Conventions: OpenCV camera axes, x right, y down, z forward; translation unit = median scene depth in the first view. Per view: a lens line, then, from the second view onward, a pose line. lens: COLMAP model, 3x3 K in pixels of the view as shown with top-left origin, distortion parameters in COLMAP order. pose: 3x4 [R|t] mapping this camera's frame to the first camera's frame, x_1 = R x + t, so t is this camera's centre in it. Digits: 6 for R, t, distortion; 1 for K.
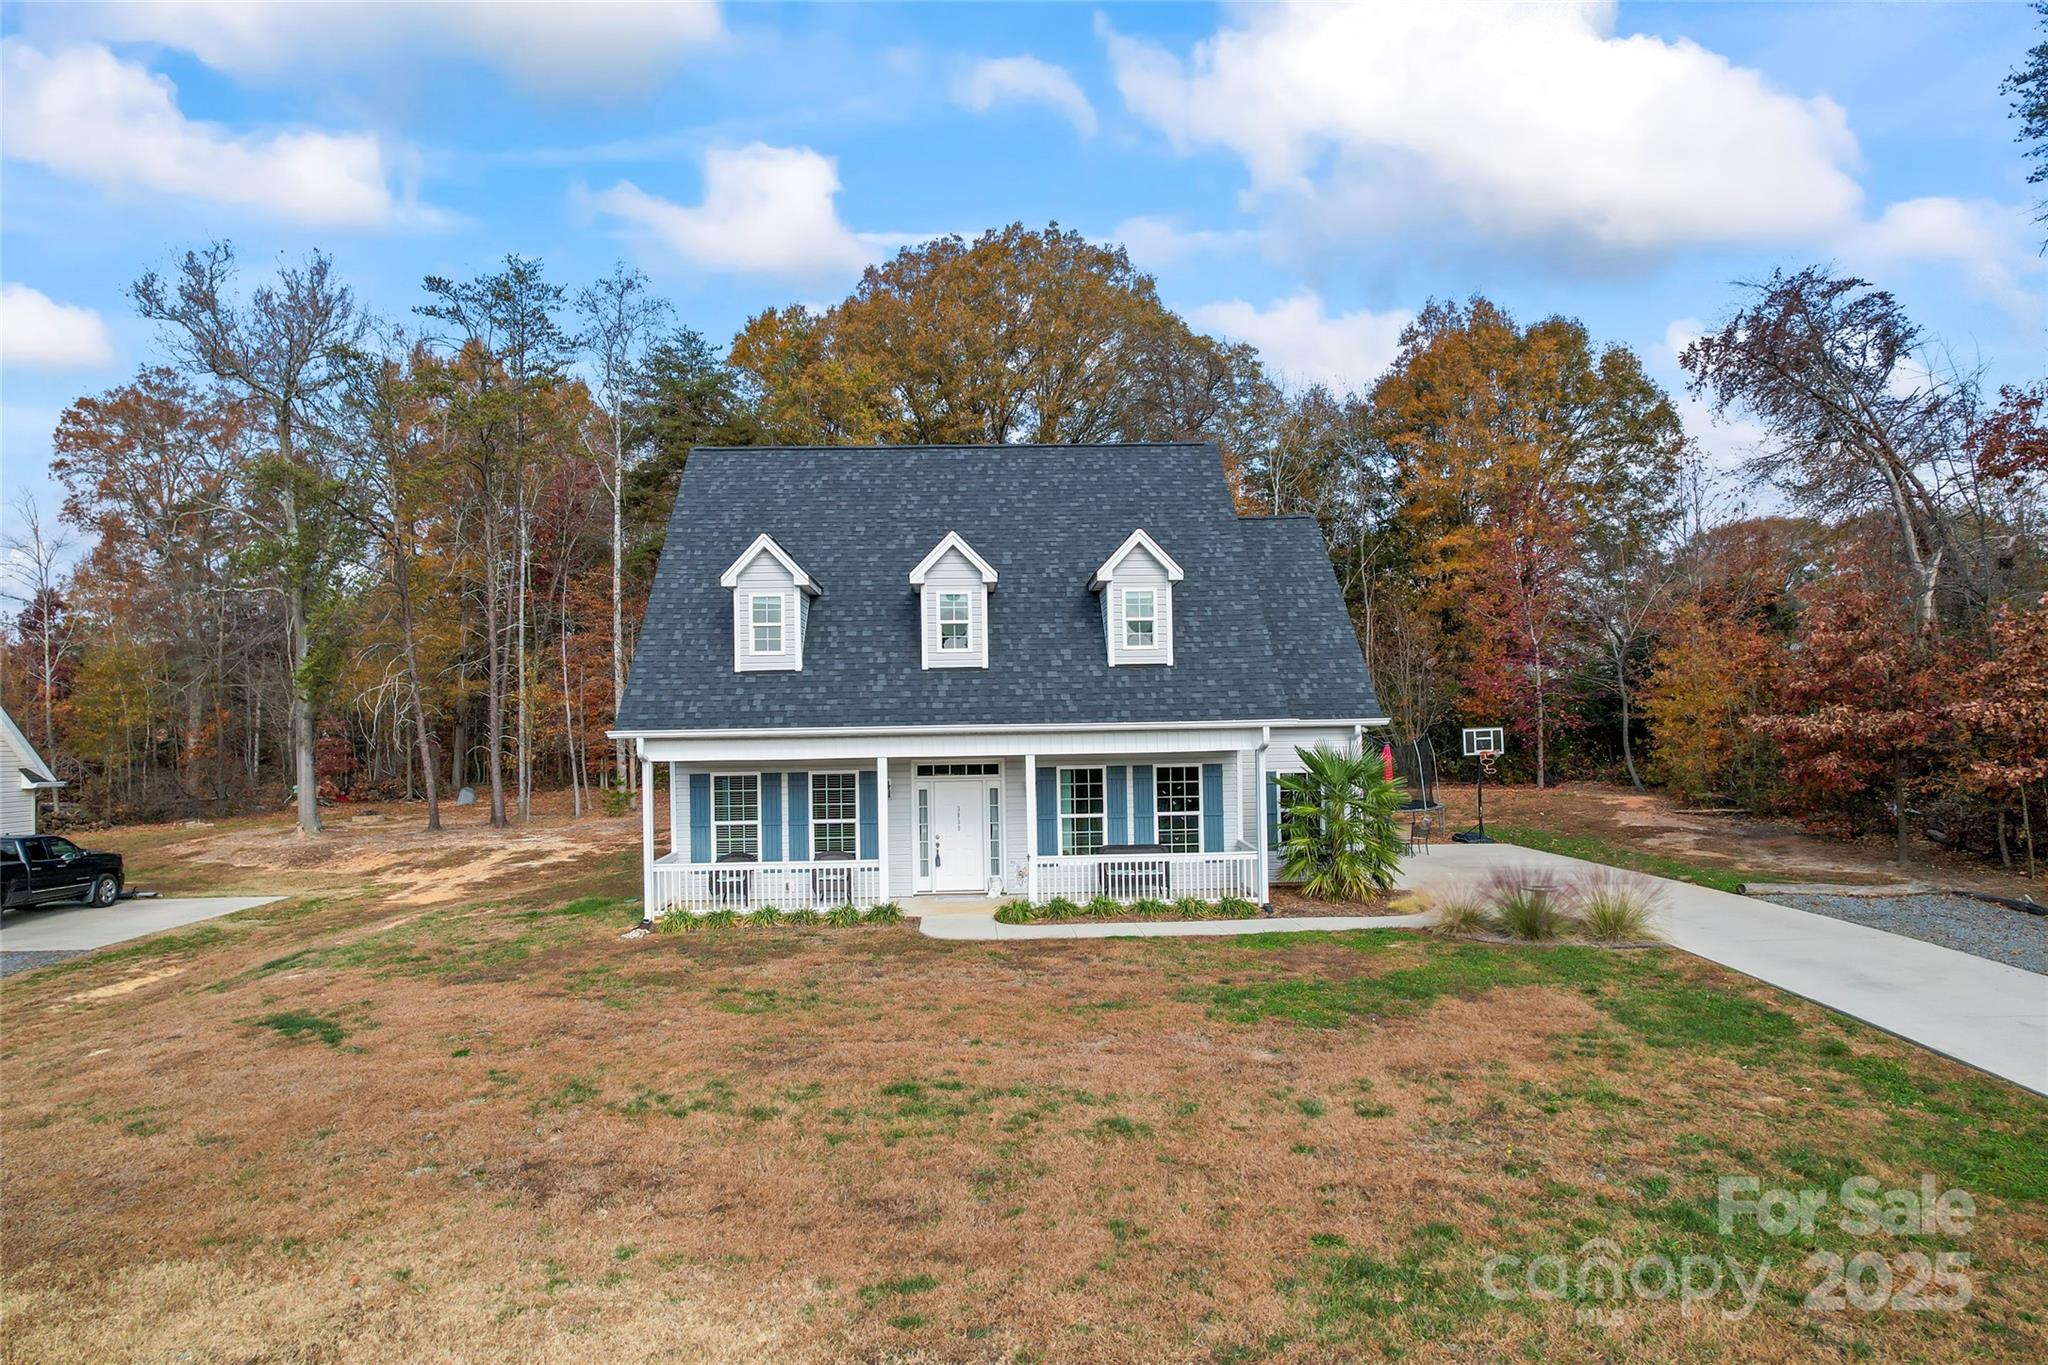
lens RADIAL K [[1302.6, 0, 1013.6], [0, 1302.6, 700.7], [0, 0, 1]] dist [-0.077802, 0.071913]
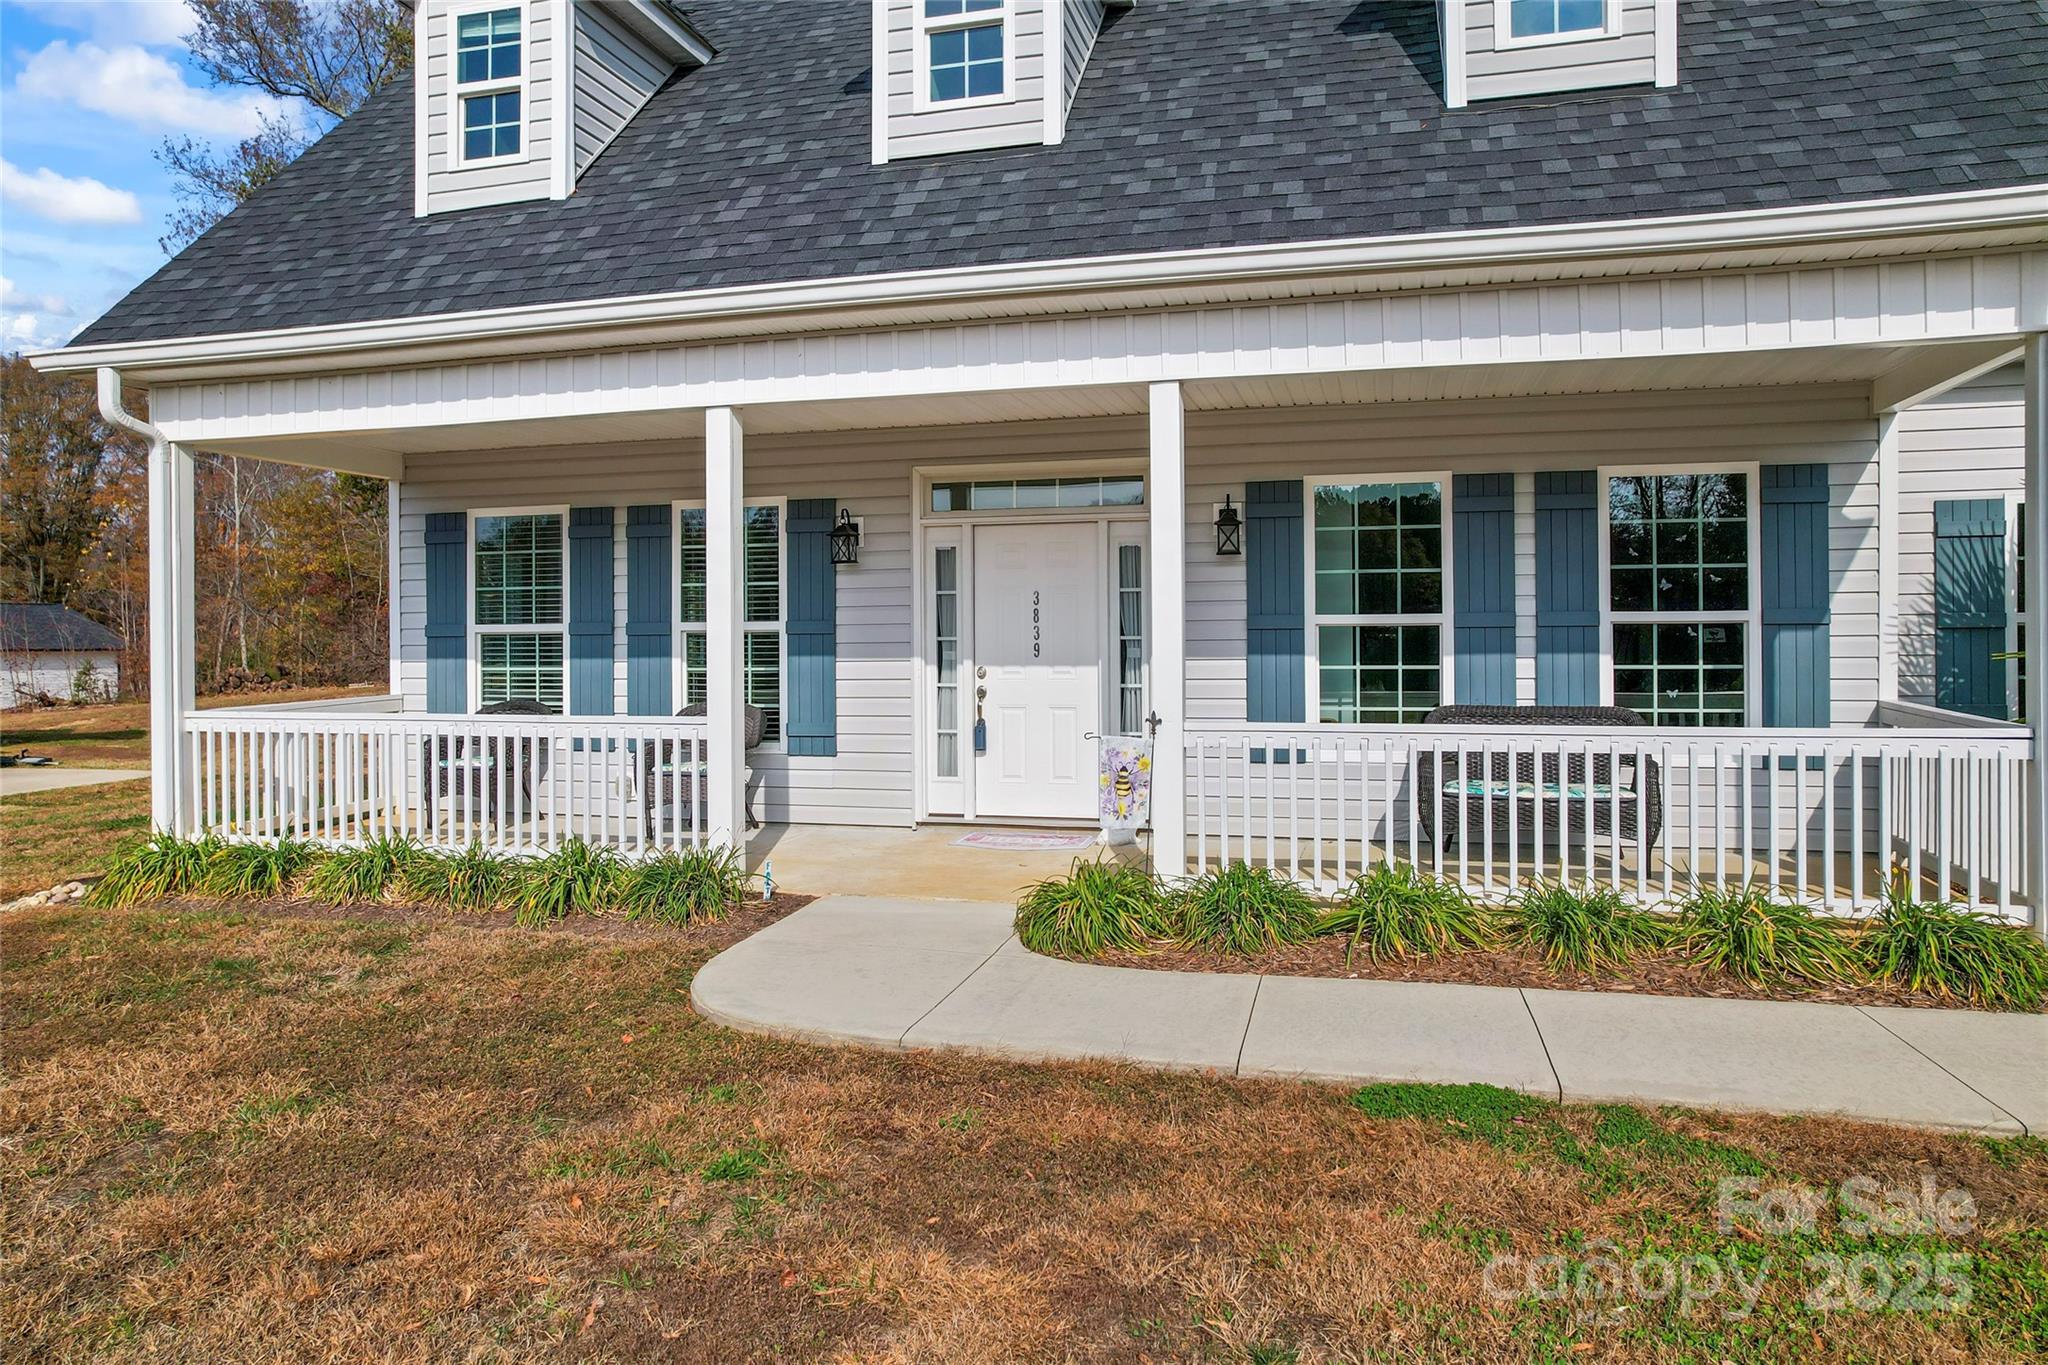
lens RADIAL K [[1336.4, 0, 1017.4], [0, 1336.4, 638.0], [0, 0, 1]] dist [-0.115789, 0.119940]
pose [[0.956887, 0.013576, -0.290144, 0.066492], [-0.006213, 0.999635, 0.026286, 0.088690], [0.290395, -0.023350, 0.956622, 0.665923]]
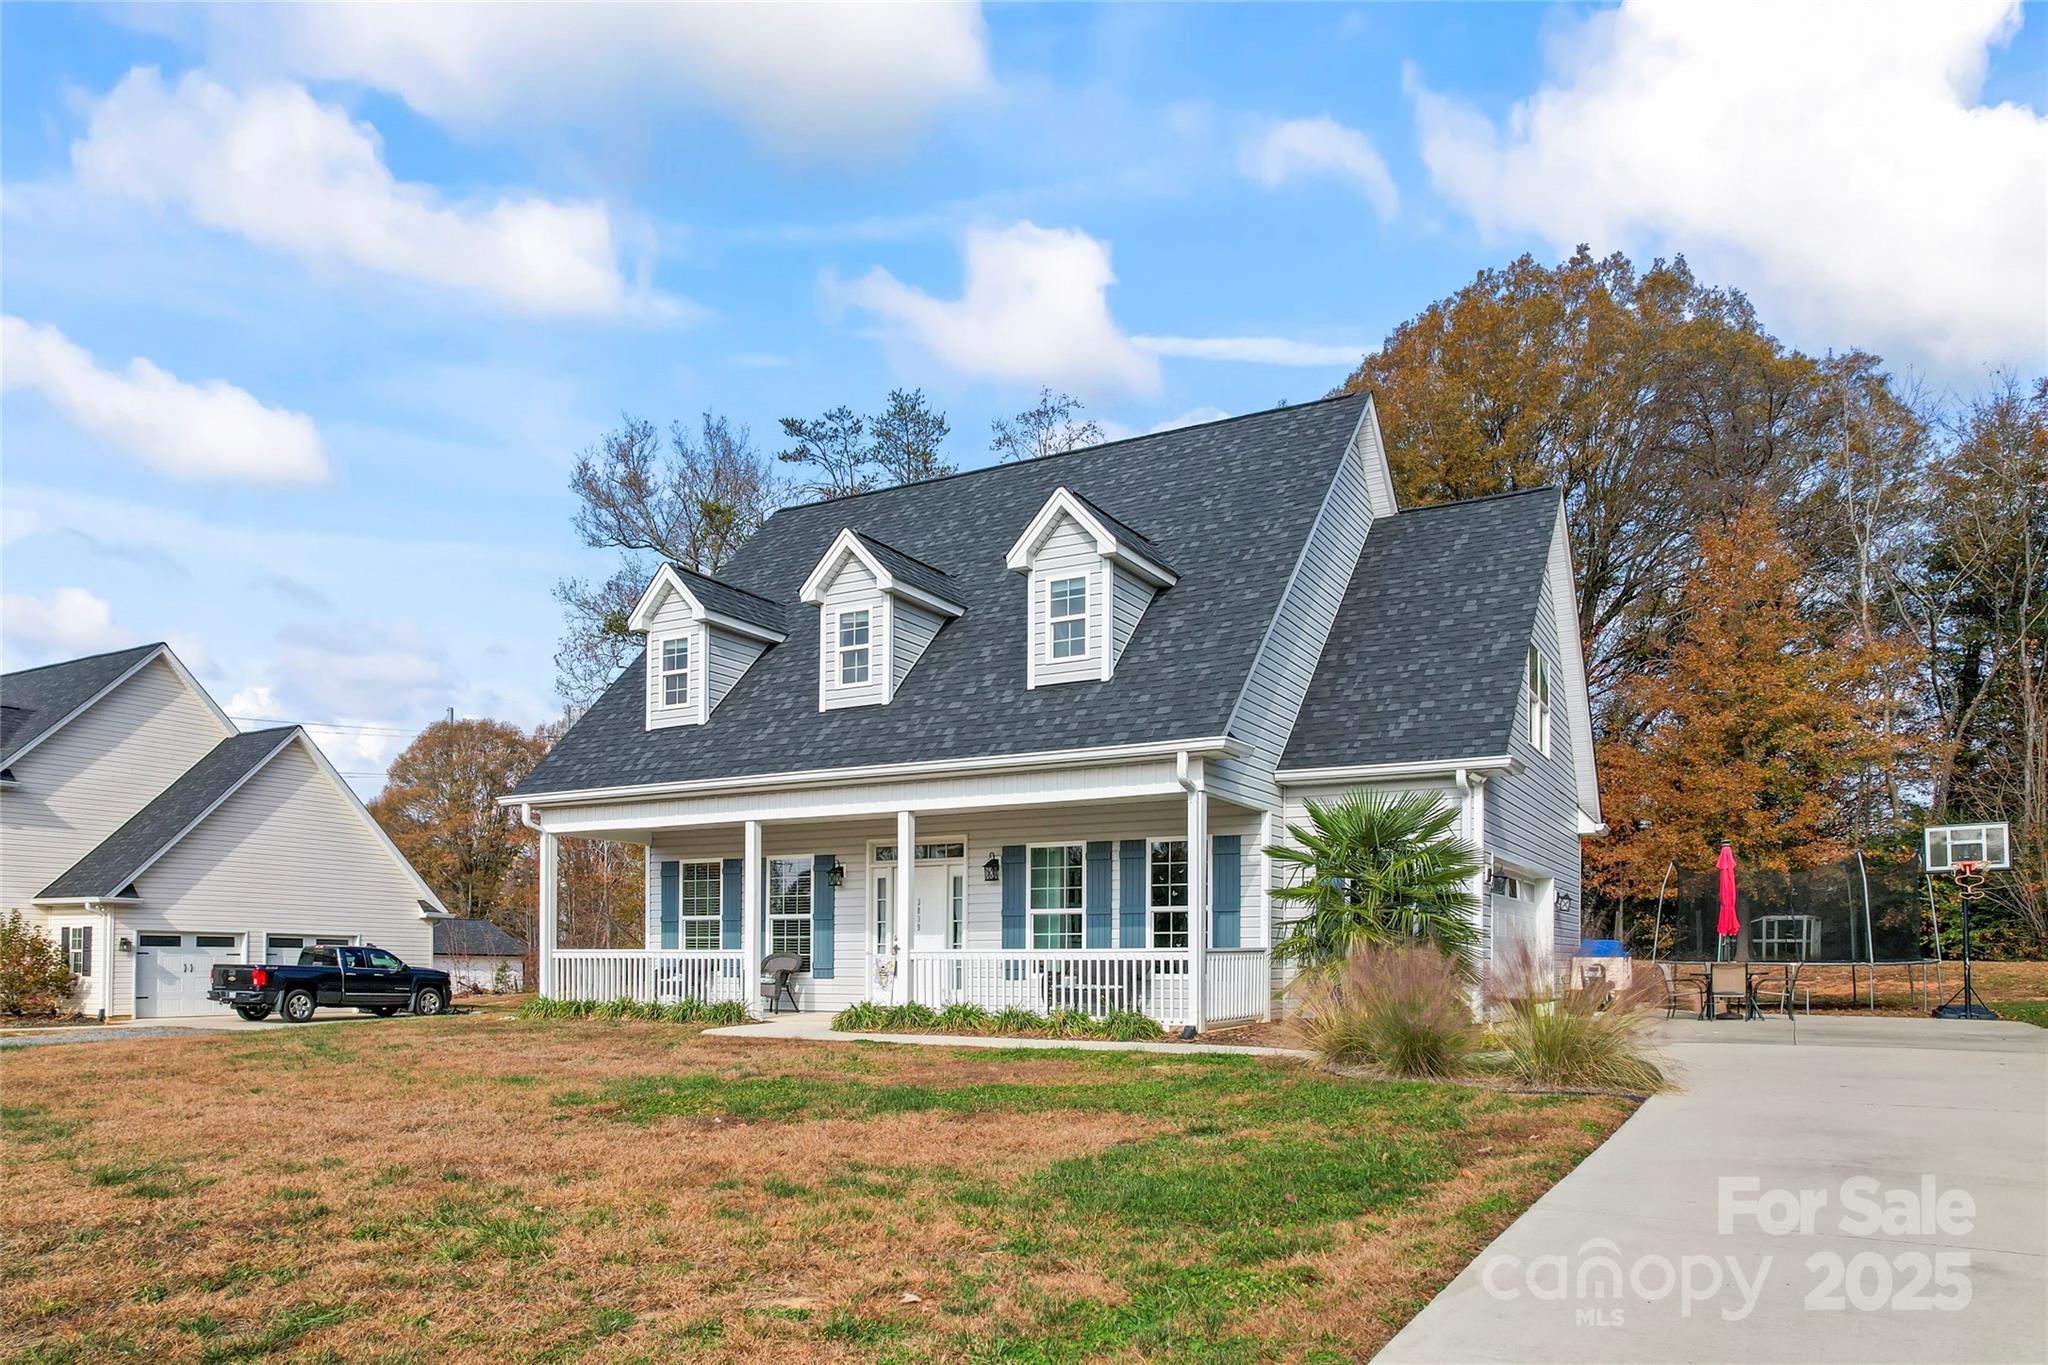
lens RADIAL K [[1374.9, 0, 1024.7], [0, 1374.9, 982.4], [0, 0, 1]] dist [-0.082862, 0.035558]
pose [[0.854574, 0.031258, -0.518389, 0.458609], [-0.011162, 0.999062, 0.041842, 0.100753], [0.519210, -0.029971, 0.854121, 0.349614]]
